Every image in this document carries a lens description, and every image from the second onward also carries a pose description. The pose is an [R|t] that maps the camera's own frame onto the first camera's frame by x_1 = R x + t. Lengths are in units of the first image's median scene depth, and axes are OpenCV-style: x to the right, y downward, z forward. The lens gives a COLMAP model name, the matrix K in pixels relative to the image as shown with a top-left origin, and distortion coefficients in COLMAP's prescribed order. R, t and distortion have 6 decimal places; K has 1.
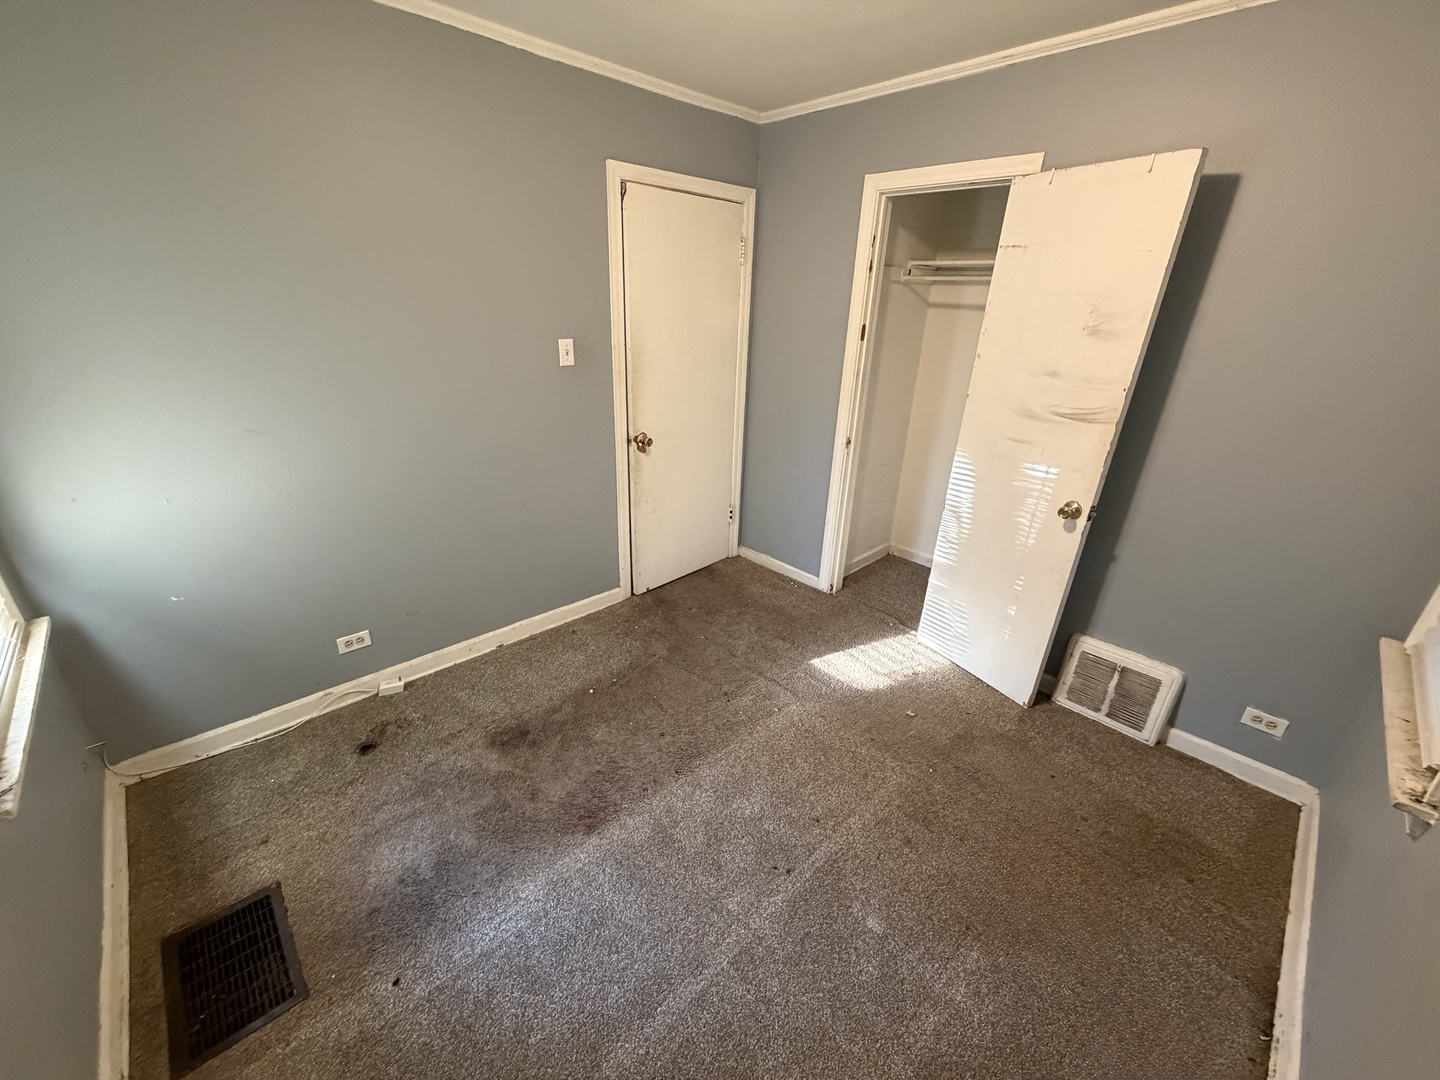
lens RADIAL K [[573.0, 0, 718.9], [0, 573.0, 541.8], [0, 0, 1]] dist [-0.003685, 0.000068]
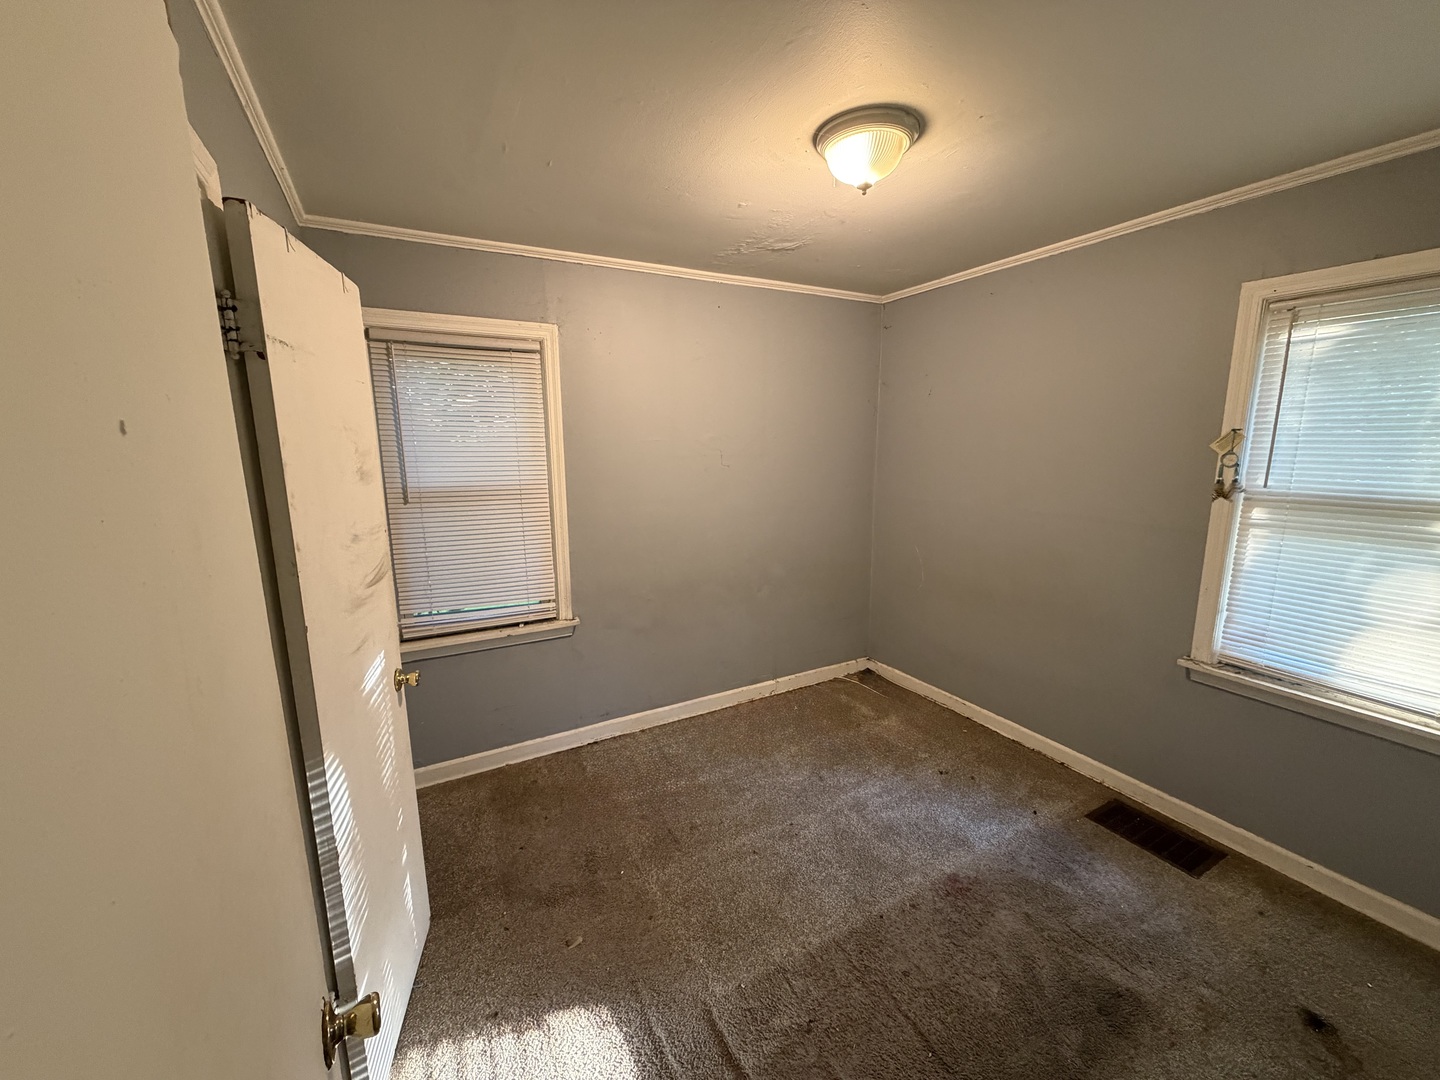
lens RADIAL K [[573.0, 0, 719.1], [0, 573.0, 542.8], [0, 0, 1]] dist [-0.003685, 0.000068]
pose [[-0.965633, -0.068780, 0.250645, -0.009198], [0.080736, 0.837267, 0.540800, -0.664192], [-0.247053, 0.542451, -0.802940, 1.541861]]
